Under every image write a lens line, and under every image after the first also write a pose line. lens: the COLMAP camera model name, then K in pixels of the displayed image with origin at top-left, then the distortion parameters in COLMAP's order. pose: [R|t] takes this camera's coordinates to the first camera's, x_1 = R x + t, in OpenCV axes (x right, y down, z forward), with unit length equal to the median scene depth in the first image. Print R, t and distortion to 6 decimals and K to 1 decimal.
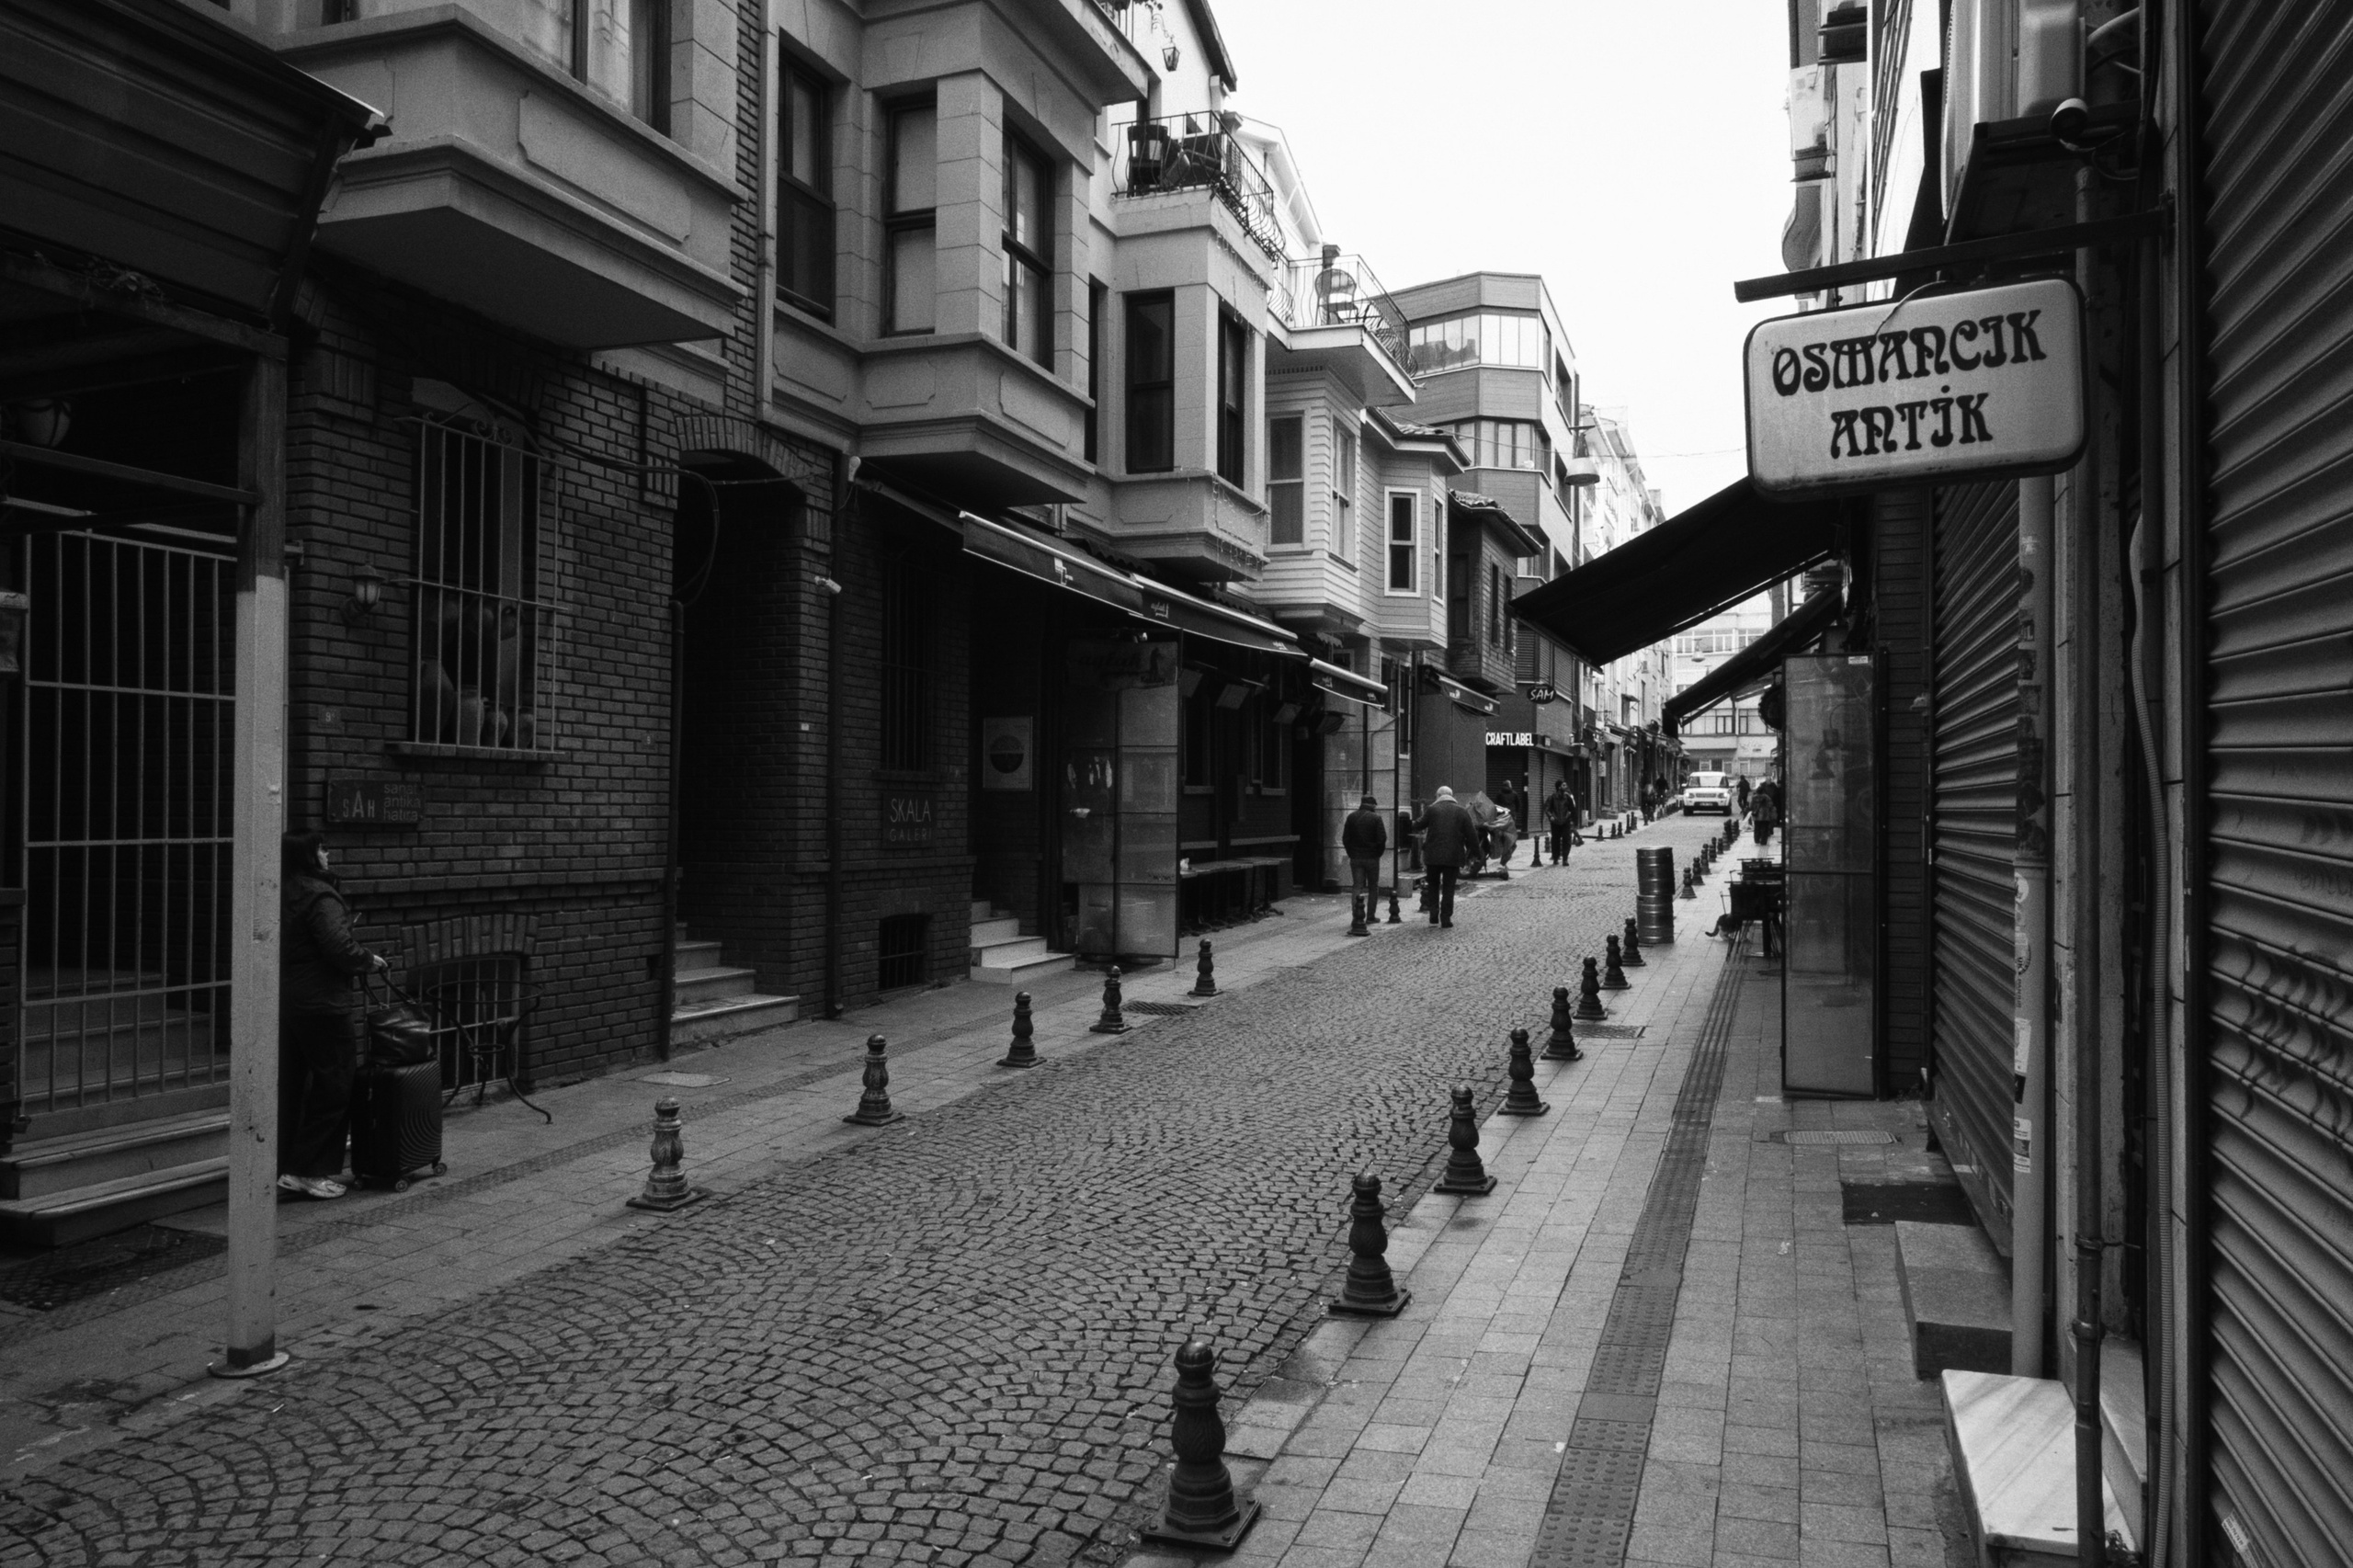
lens RADIAL K [[1645.6, 0, 1172.4], [0, 1645.6, 785.6], [0, 0, 1]] dist [-0.004431, -0.000900]
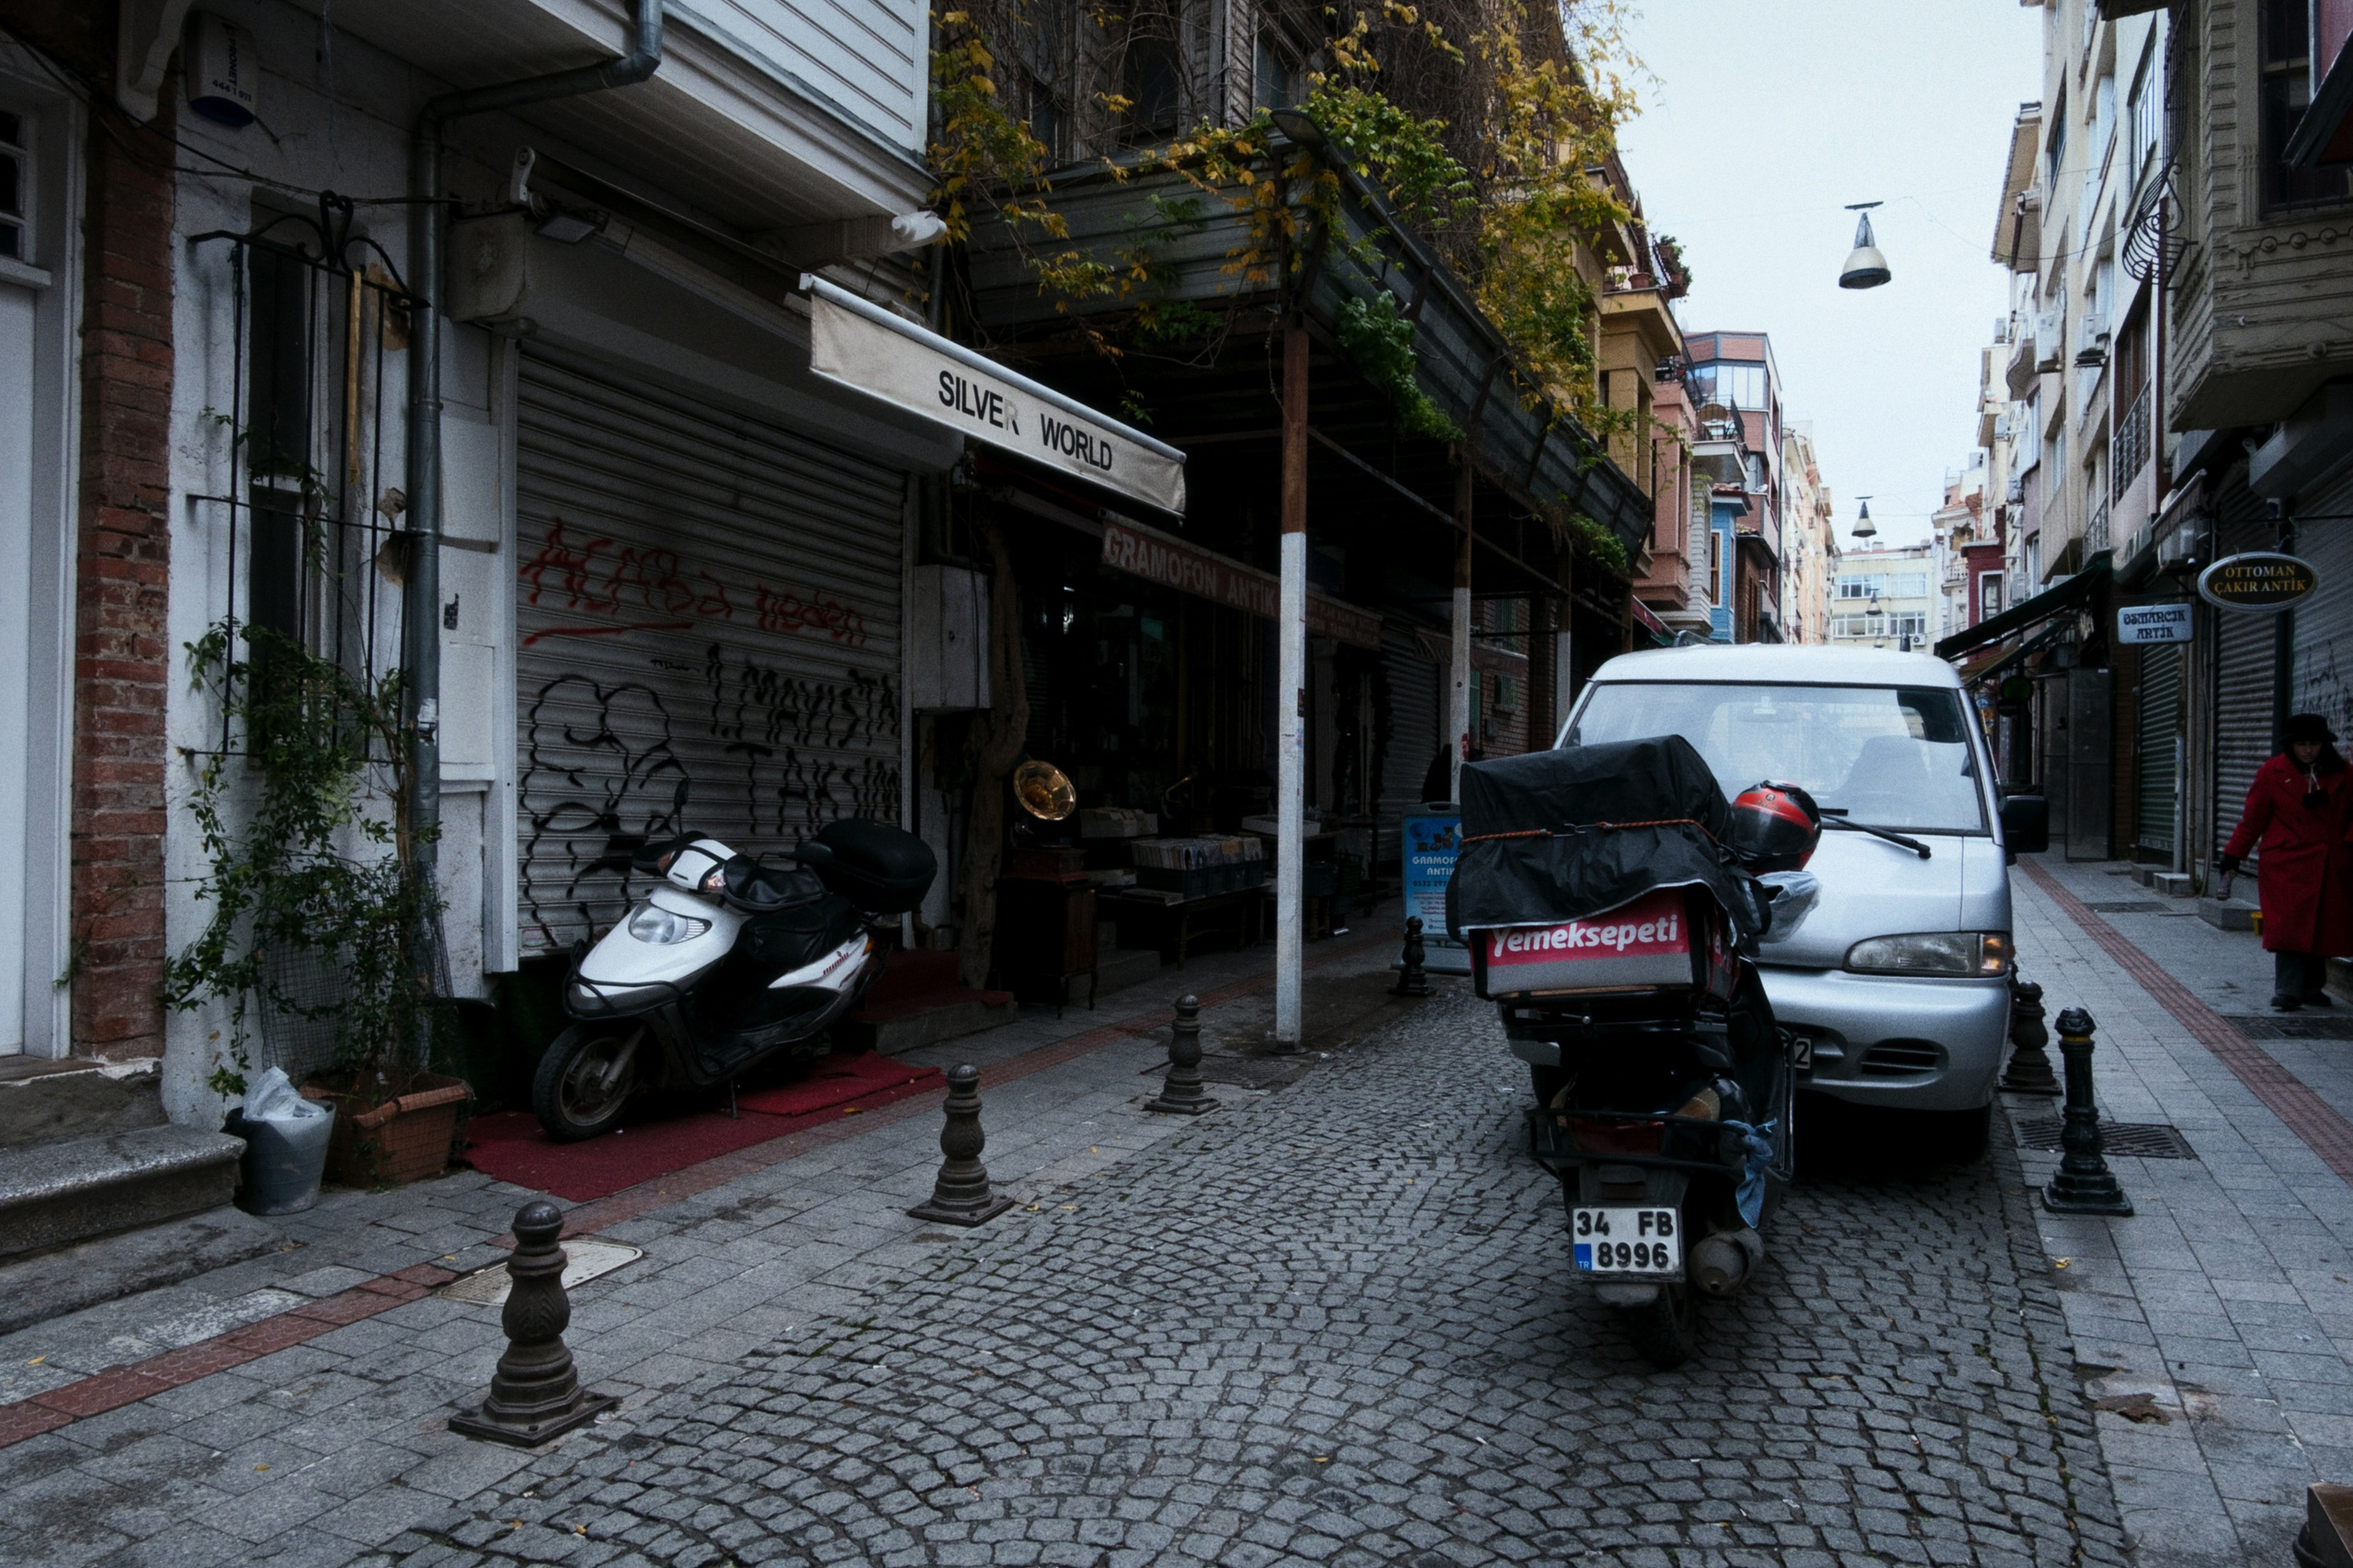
lens RADIAL K [[1645.6, 0, 1182.7], [0, 1645.6, 787.9], [0, 0, 1]] dist [-0.004431, -0.000900]
pose [[0.998023, 0.006104, -0.062559, -0.132879], [-0.005166, 0.999872, 0.015143, 0.010912], [0.062643, -0.014789, 0.997926, -0.253102]]
